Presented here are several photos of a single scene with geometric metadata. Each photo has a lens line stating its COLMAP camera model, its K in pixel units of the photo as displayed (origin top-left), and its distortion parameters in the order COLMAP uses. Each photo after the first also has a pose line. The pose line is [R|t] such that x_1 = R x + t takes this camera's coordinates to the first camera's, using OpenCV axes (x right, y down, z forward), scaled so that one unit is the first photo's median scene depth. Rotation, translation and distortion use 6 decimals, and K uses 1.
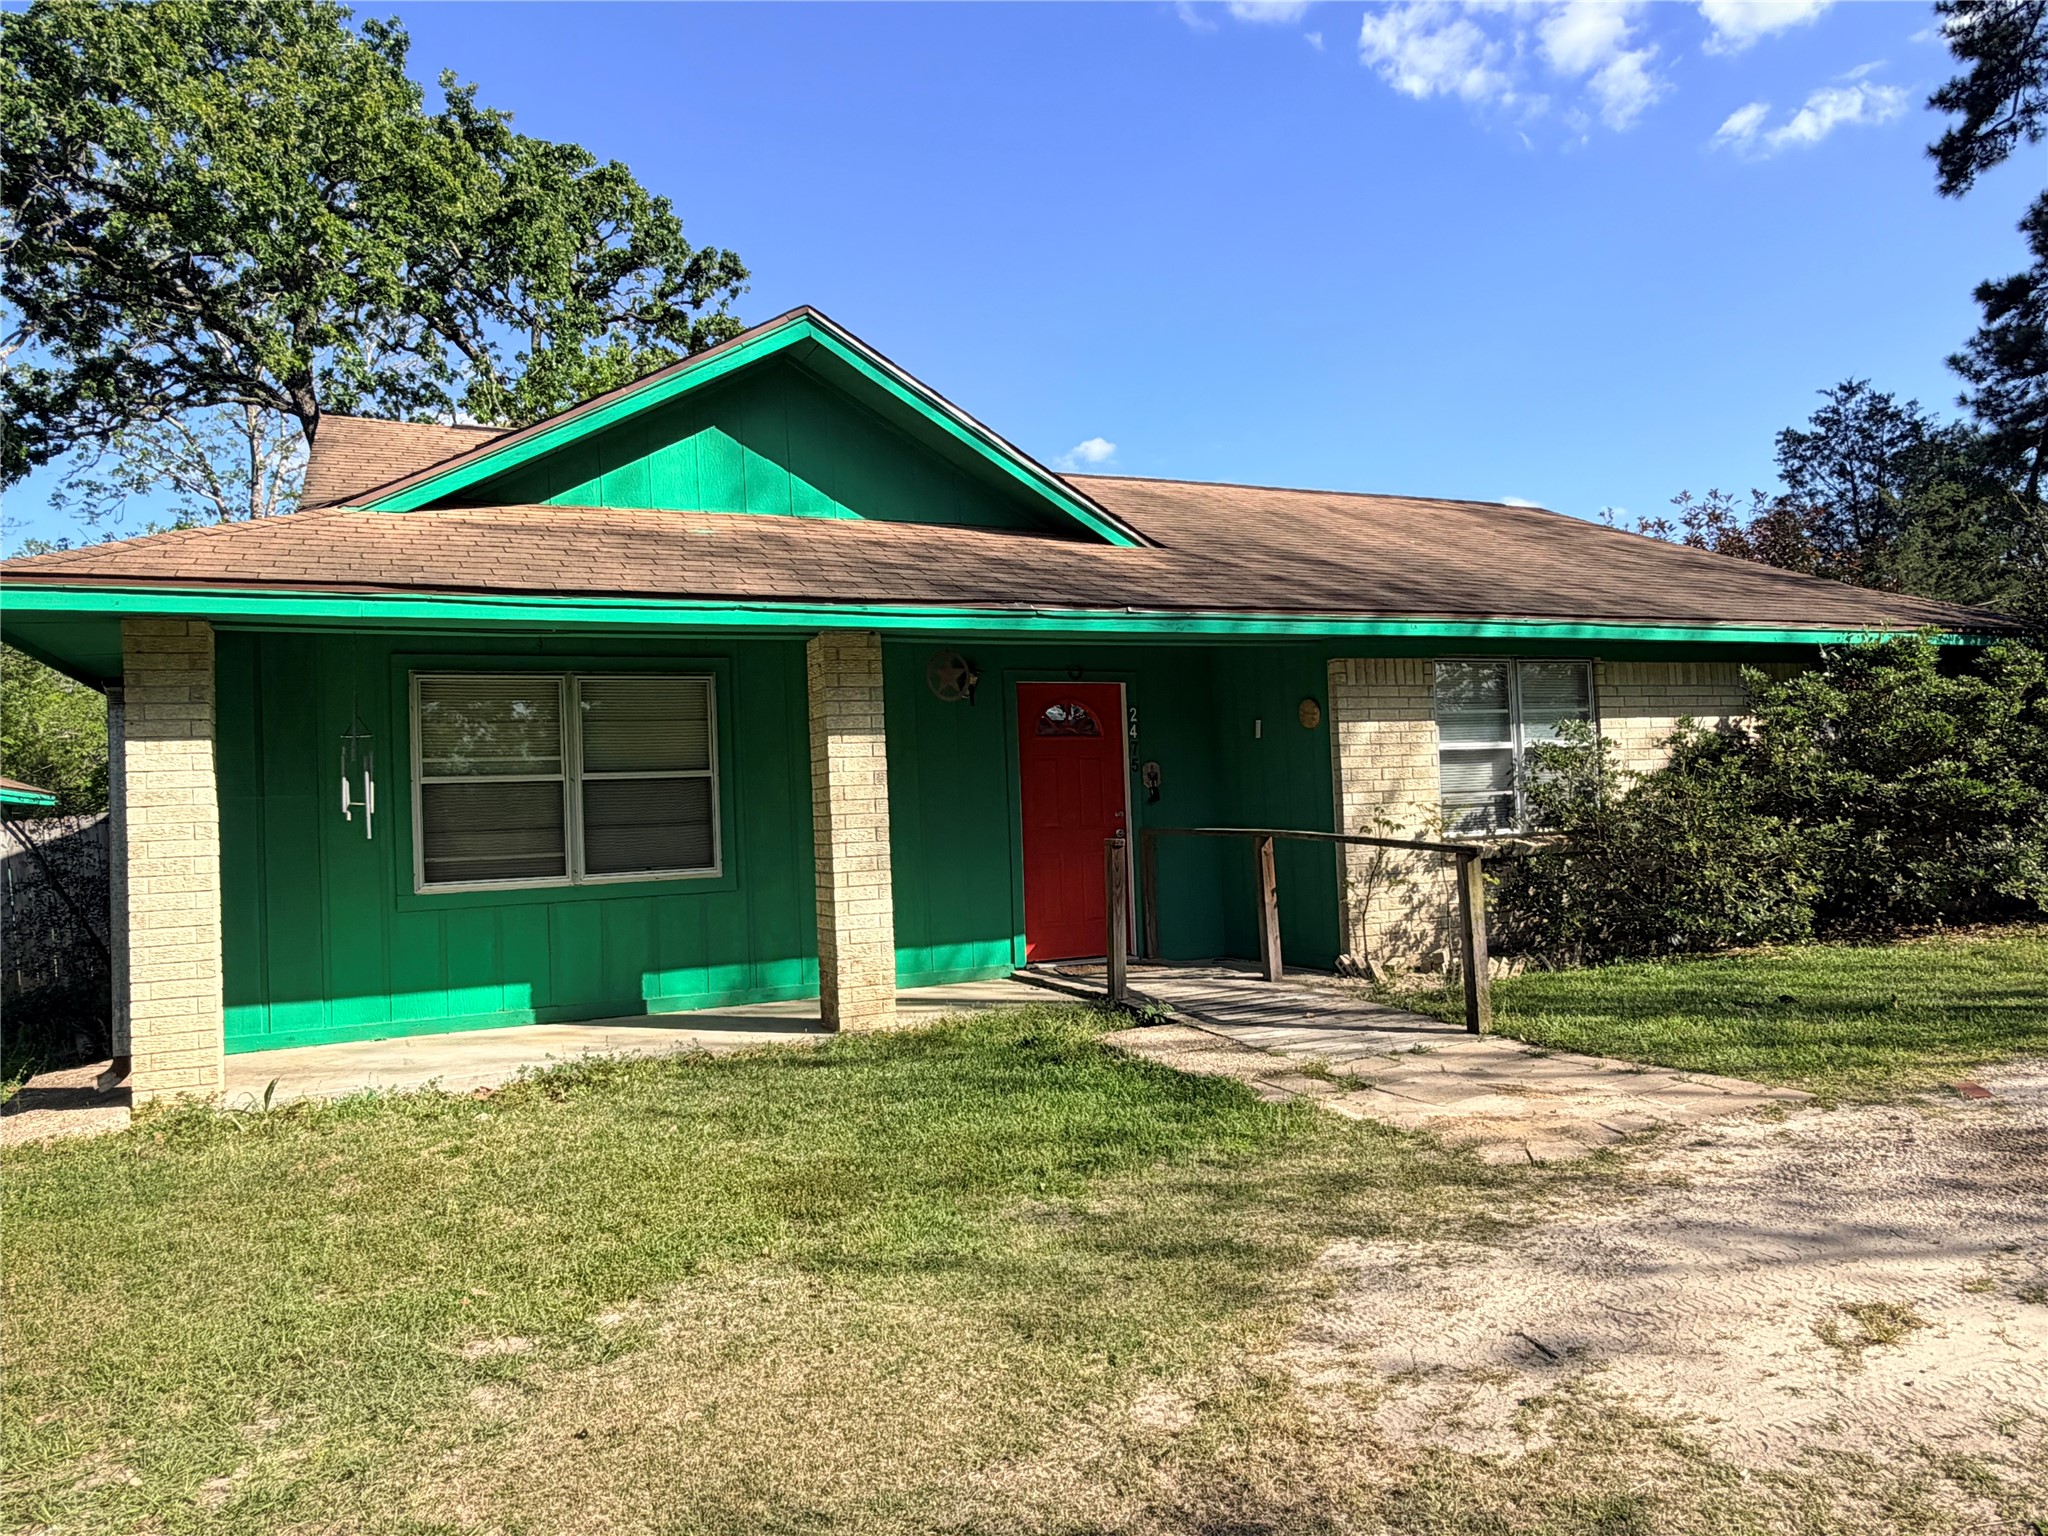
lens RADIAL K [[1366.3, 0, 1015.1], [0, 1366.3, 754.8], [0, 0, 1]] dist [0.003170, -0.002693]
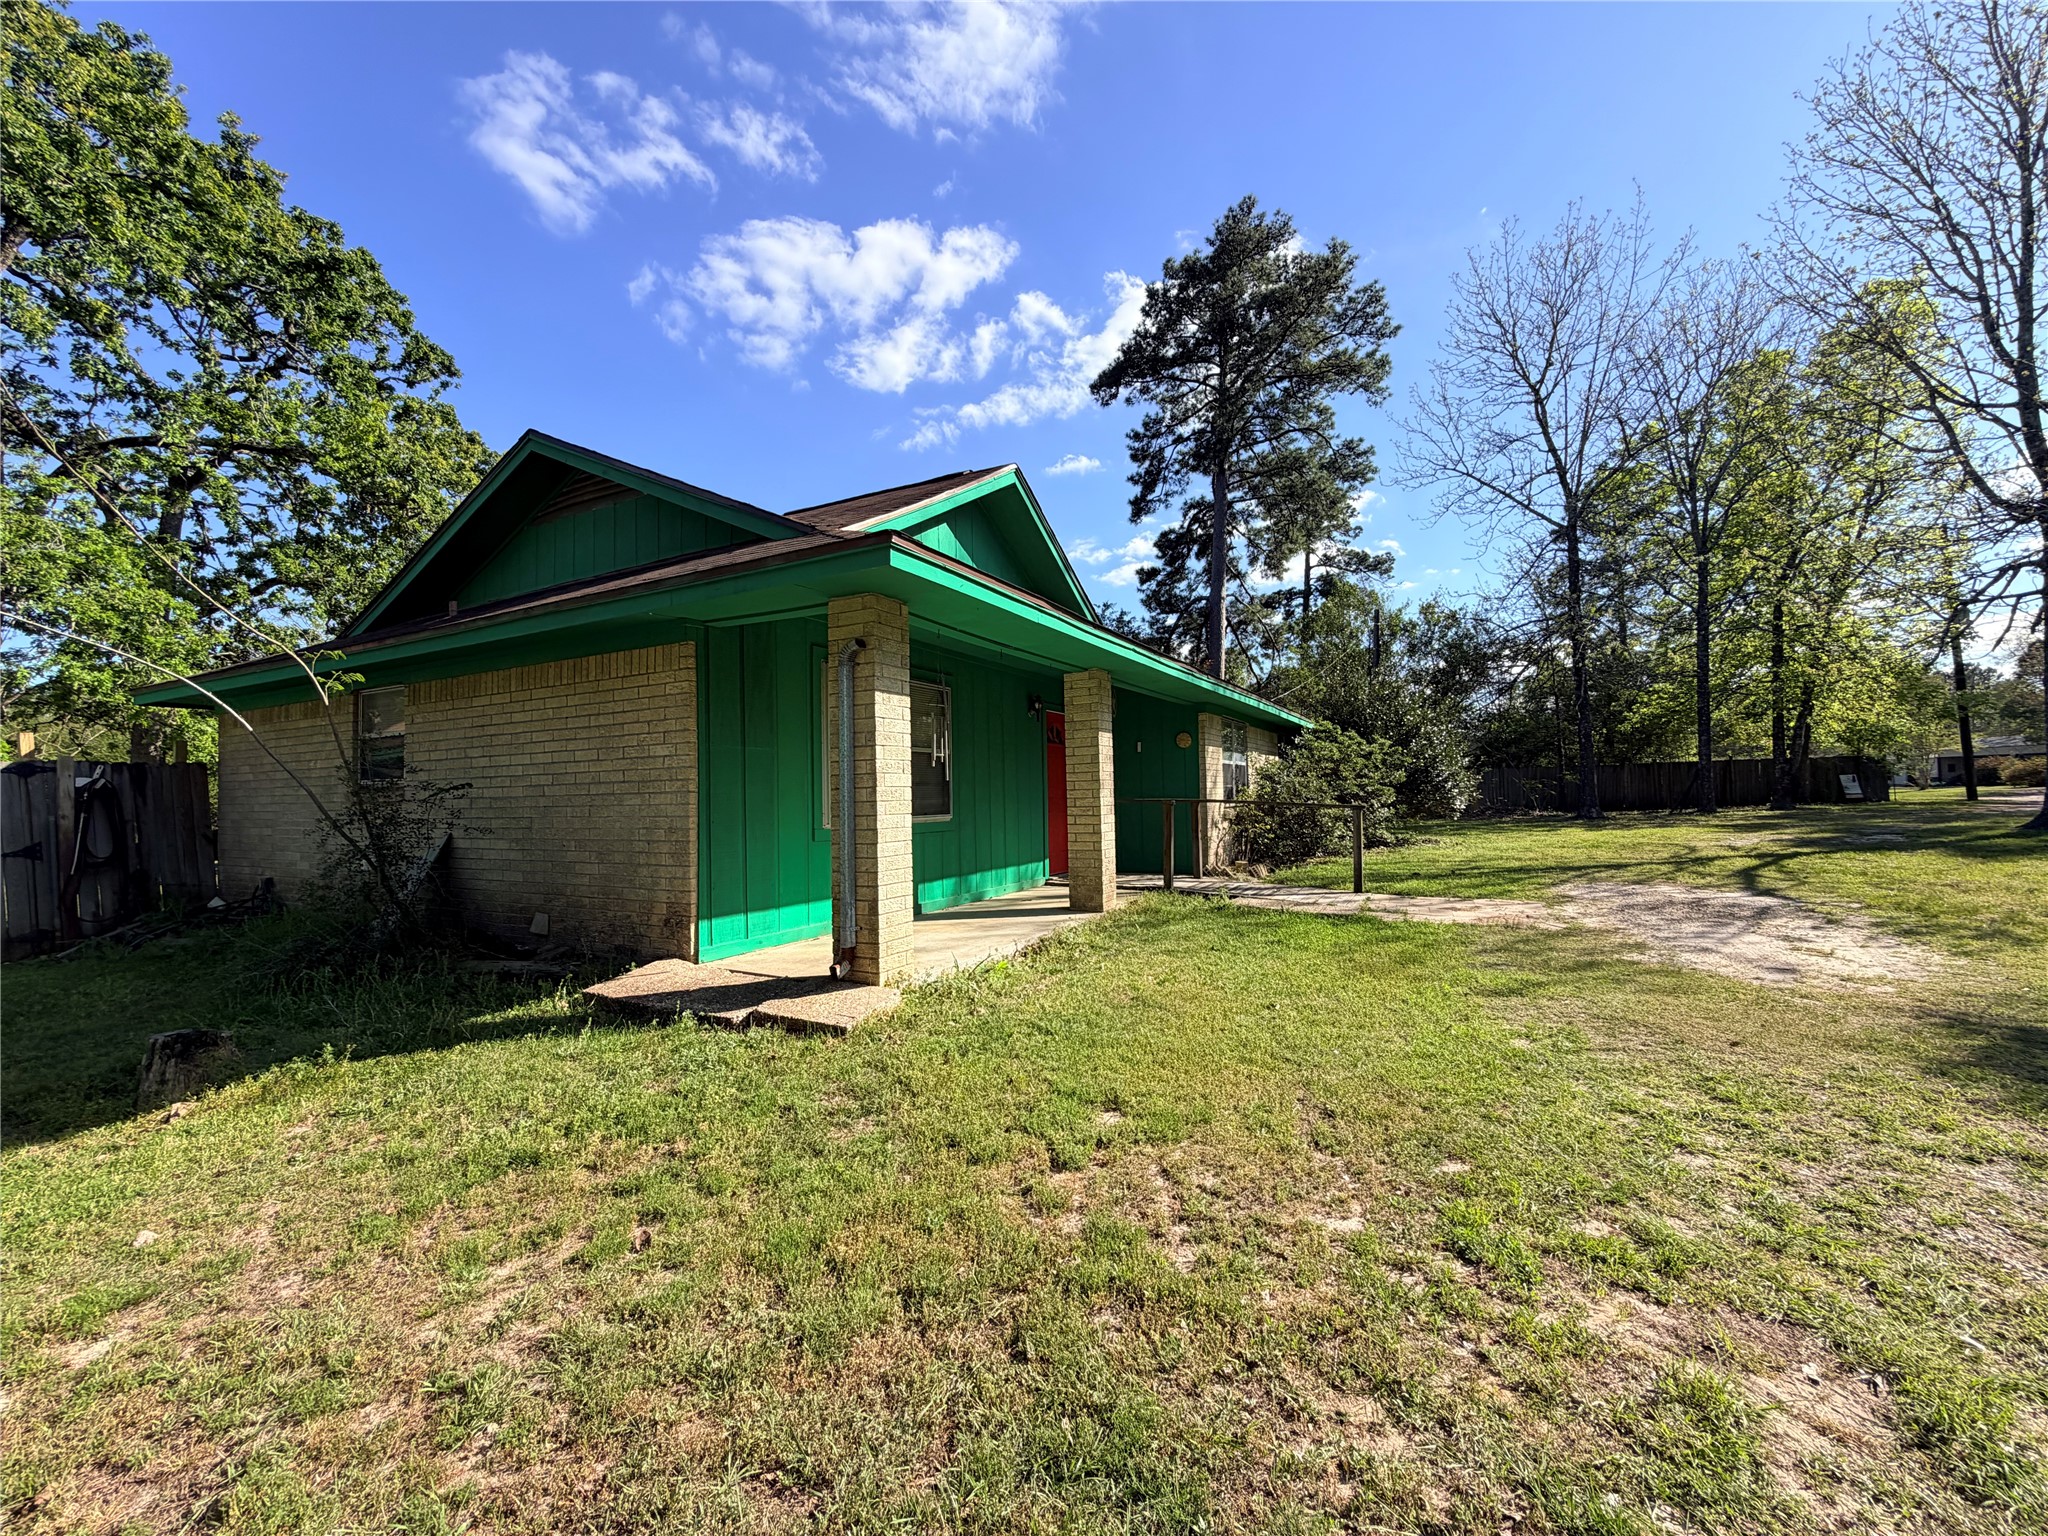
lens RADIAL K [[816.2, 0, 1020.6], [0, 816.2, 770.8], [0, 0, 1]] dist [-0.000811, 0.000435]
pose [[0.805561, 0.046118, 0.590715, -0.631564], [-0.041310, 0.998912, -0.021652, 0.047007], [-0.591070, -0.006960, 0.806590, 0.205507]]
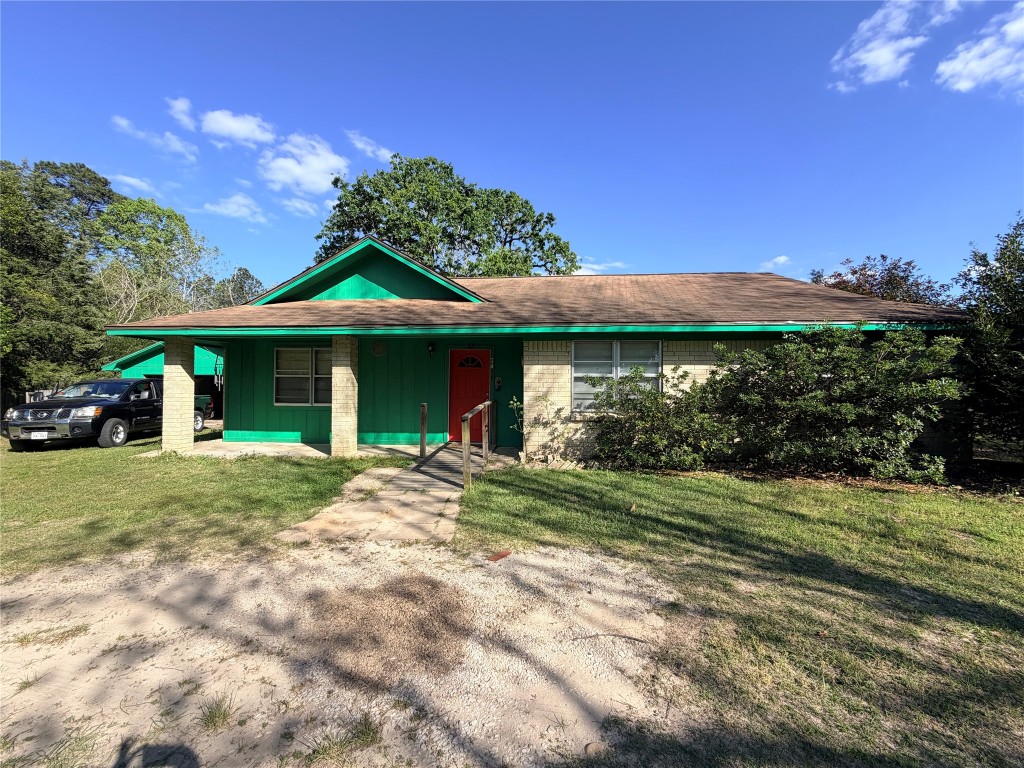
lens RADIAL K [[408.1, 0, 505.8], [0, 408.1, 382.8], [0, 0, 1]] dist [-0.000811, 0.000435]
pose [[0.869790, 0.042840, -0.491558, 0.587883], [-0.022525, 0.998633, 0.047175, -0.025702], [0.492907, -0.029960, 0.869566, 0.283658]]
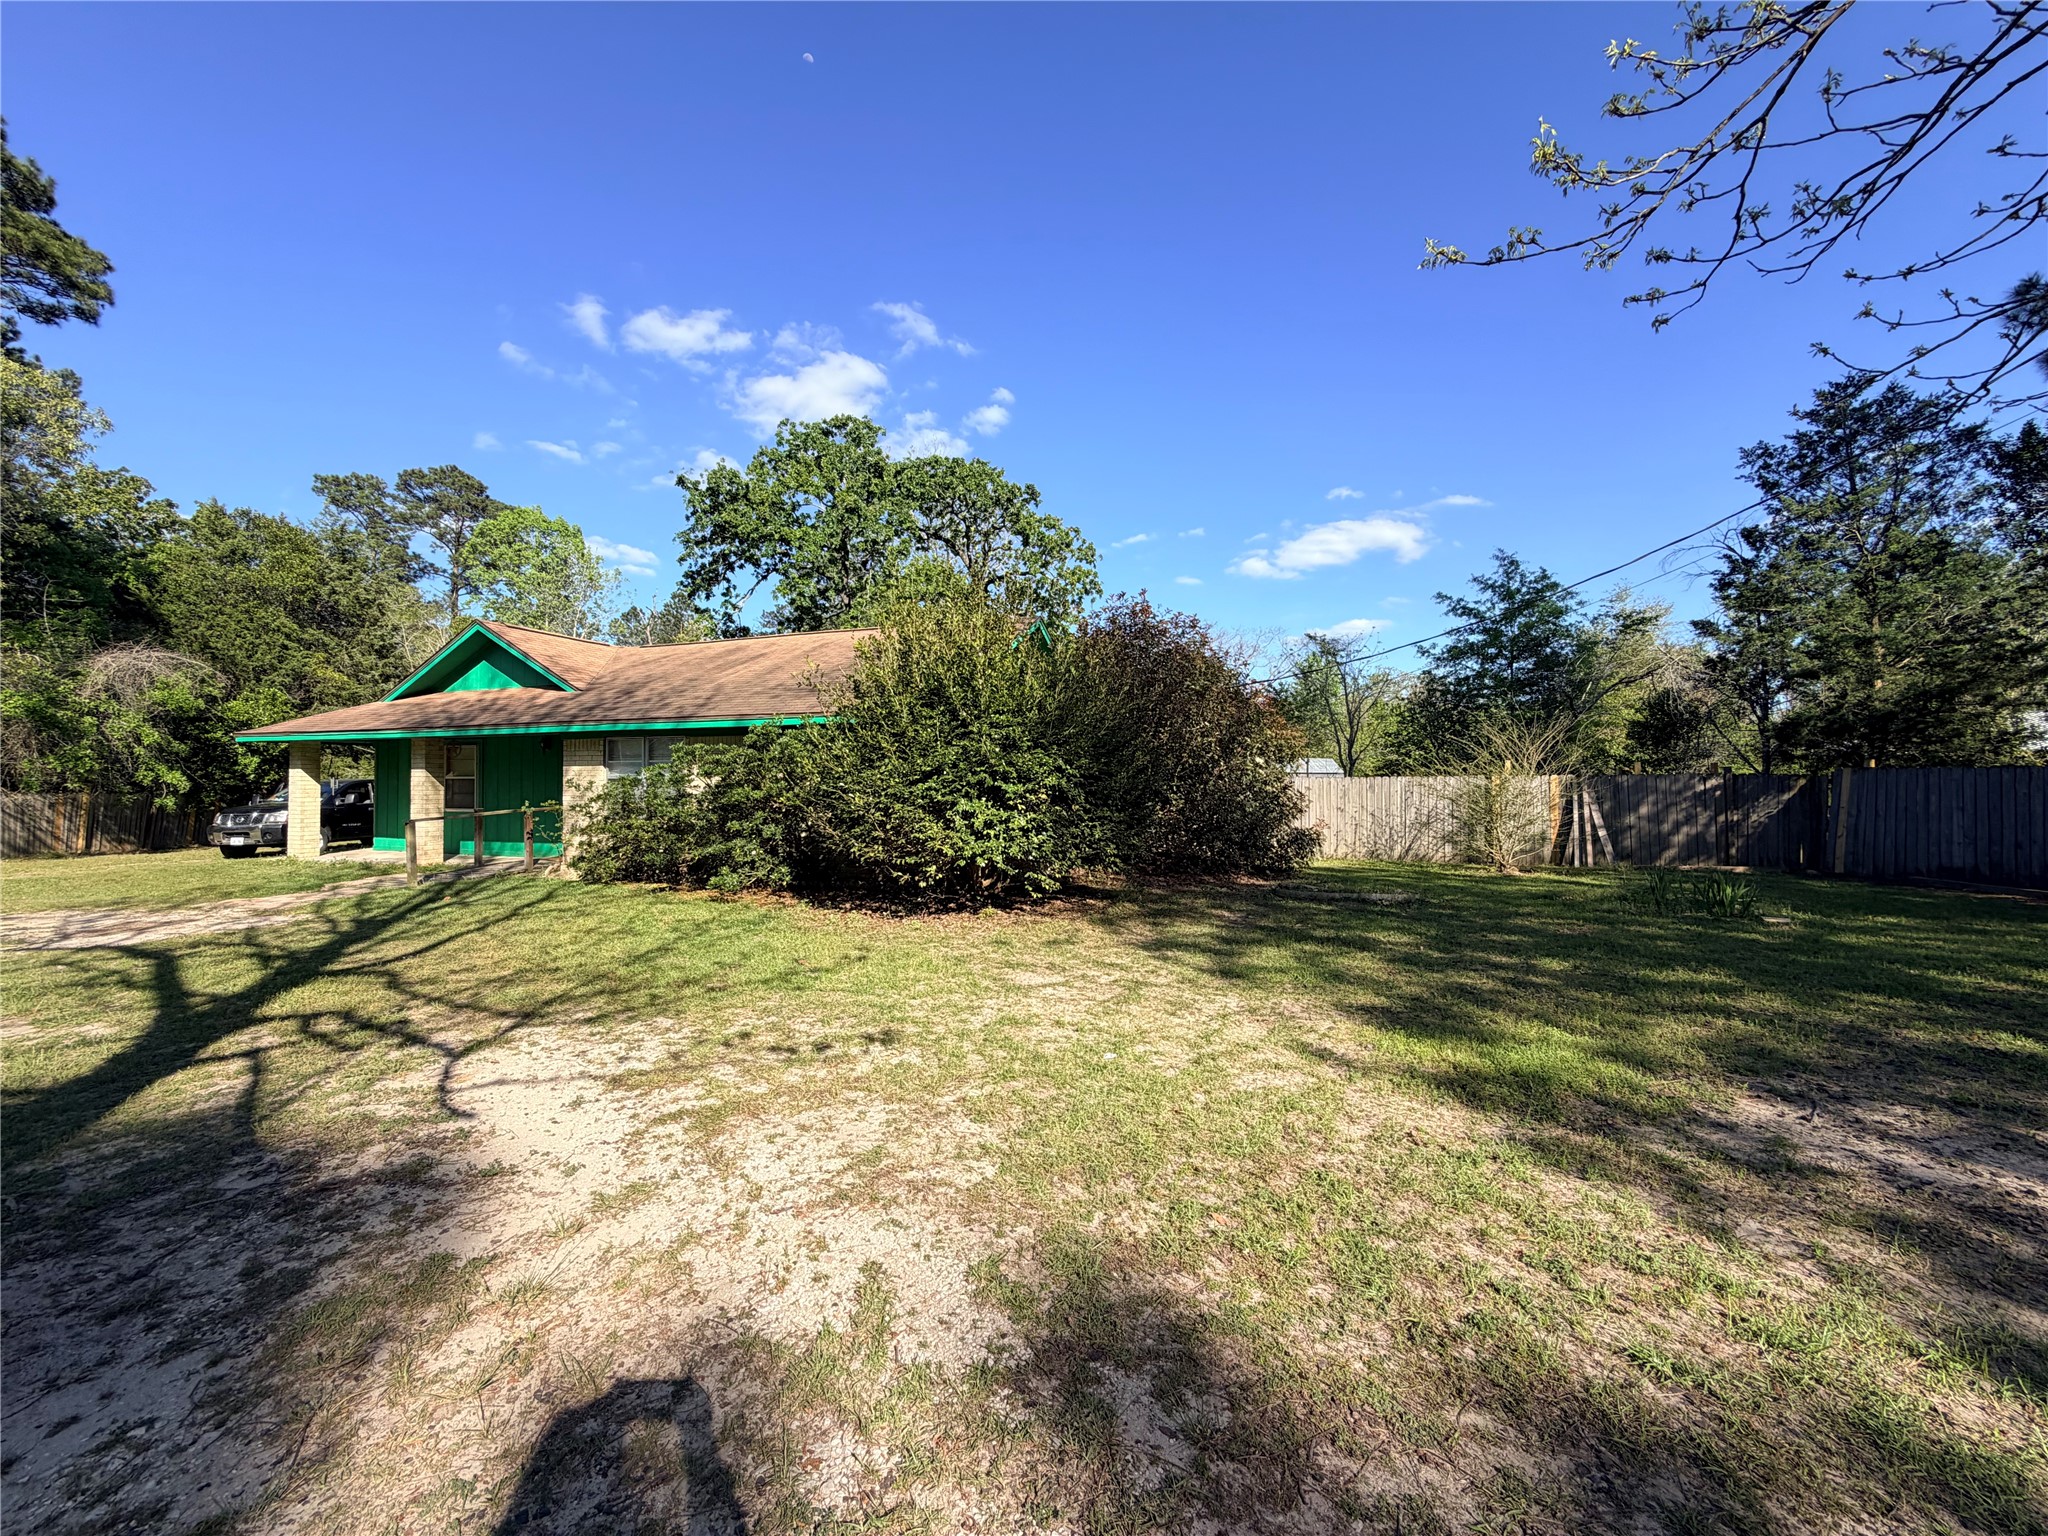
lens RADIAL K [[816.2, 0, 1022.9], [0, 816.2, 773.8], [0, 0, 1]] dist [-0.000811, 0.000435]
pose [[0.706633, 0.036888, -0.706618, 1.809890], [0.001582, 0.998555, 0.053710, -0.085767], [0.707579, -0.039071, 0.705554, 0.549661]]
